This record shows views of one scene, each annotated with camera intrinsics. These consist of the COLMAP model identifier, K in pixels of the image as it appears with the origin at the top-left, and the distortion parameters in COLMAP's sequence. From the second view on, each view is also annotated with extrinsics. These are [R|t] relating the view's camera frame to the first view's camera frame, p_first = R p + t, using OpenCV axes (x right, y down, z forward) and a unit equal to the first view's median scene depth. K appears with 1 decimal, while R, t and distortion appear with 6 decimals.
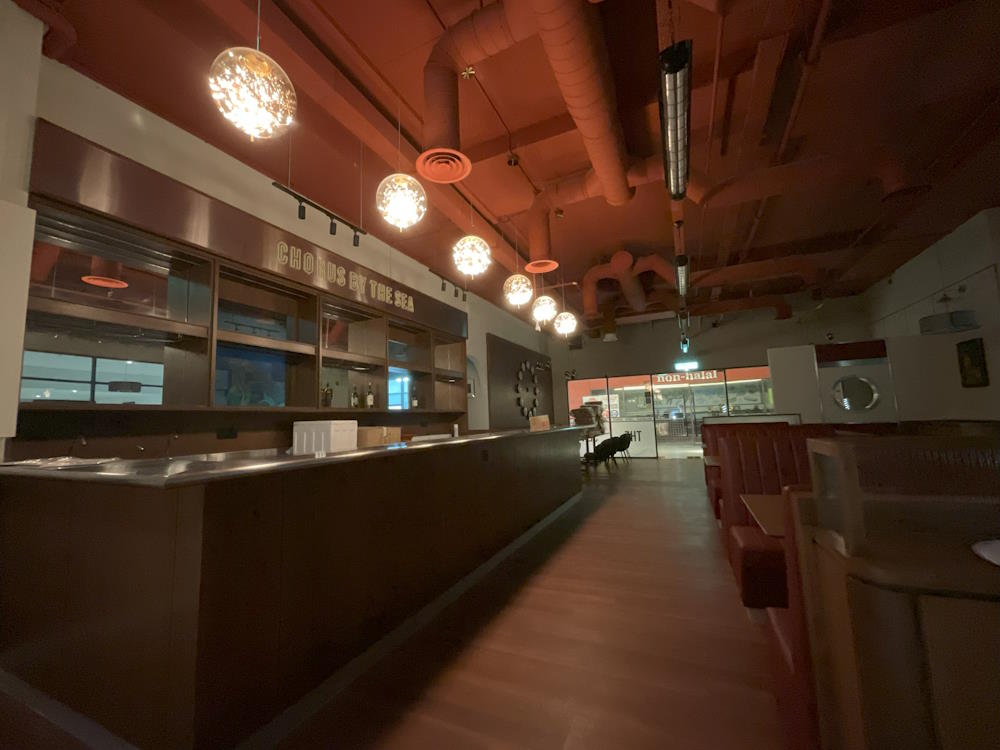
lens RADIAL K [[406.2, 0, 500.0], [0, 406.2, 375.0], [0, 0, 1]] dist [-0.000811, 0.000266]
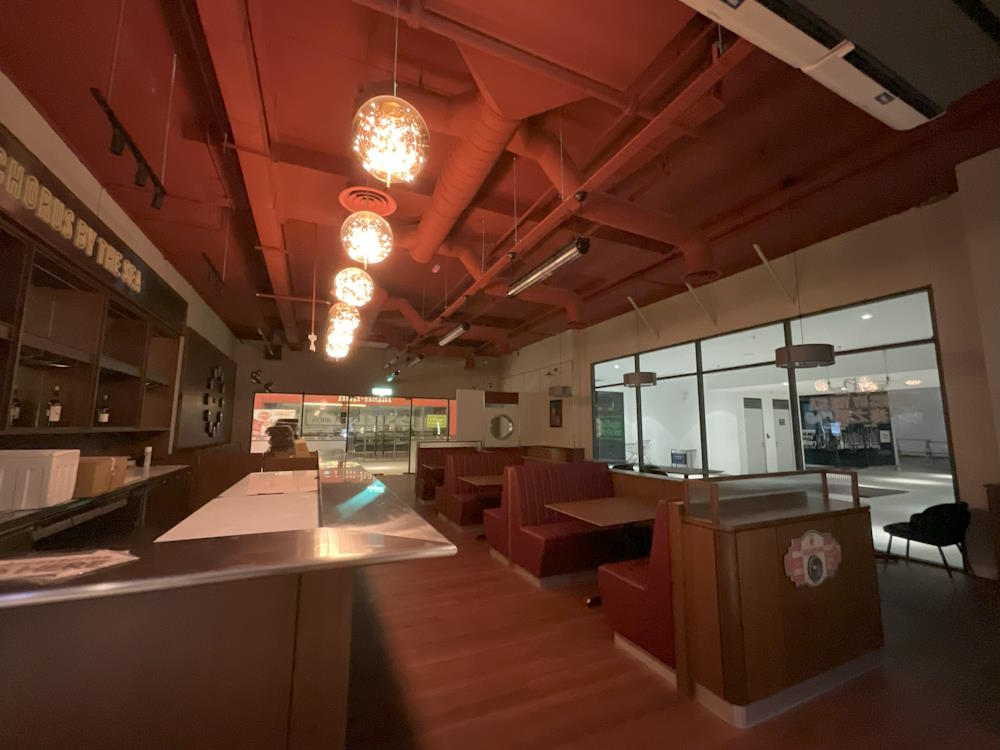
lens RADIAL K [[406.2, 0, 500.0], [0, 406.2, 375.0], [0, 0, 1]] dist [-0.000811, 0.000266]
pose [[0.656705, 0.136942, 0.741610, -0.179618], [-0.113224, 0.990132, -0.082571, -0.013475], [-0.745599, -0.029743, 0.665731, 0.022761]]
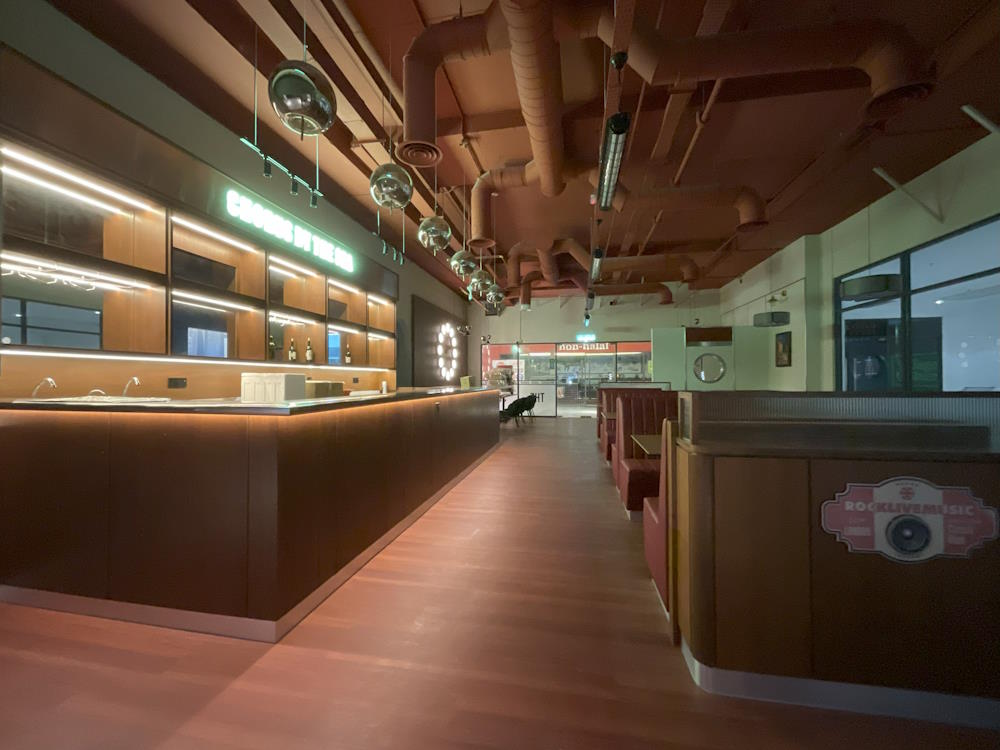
lens RADIAL K [[406.2, 0, 500.0], [0, 406.2, 375.0], [0, 0, 1]] dist [-0.000811, 0.000266]
pose [[0.970201, 0.037658, 0.239356, -0.048936], [-0.060177, 0.994347, 0.087482, -0.003711], [-0.234708, -0.099279, 0.966983, -0.061362]]
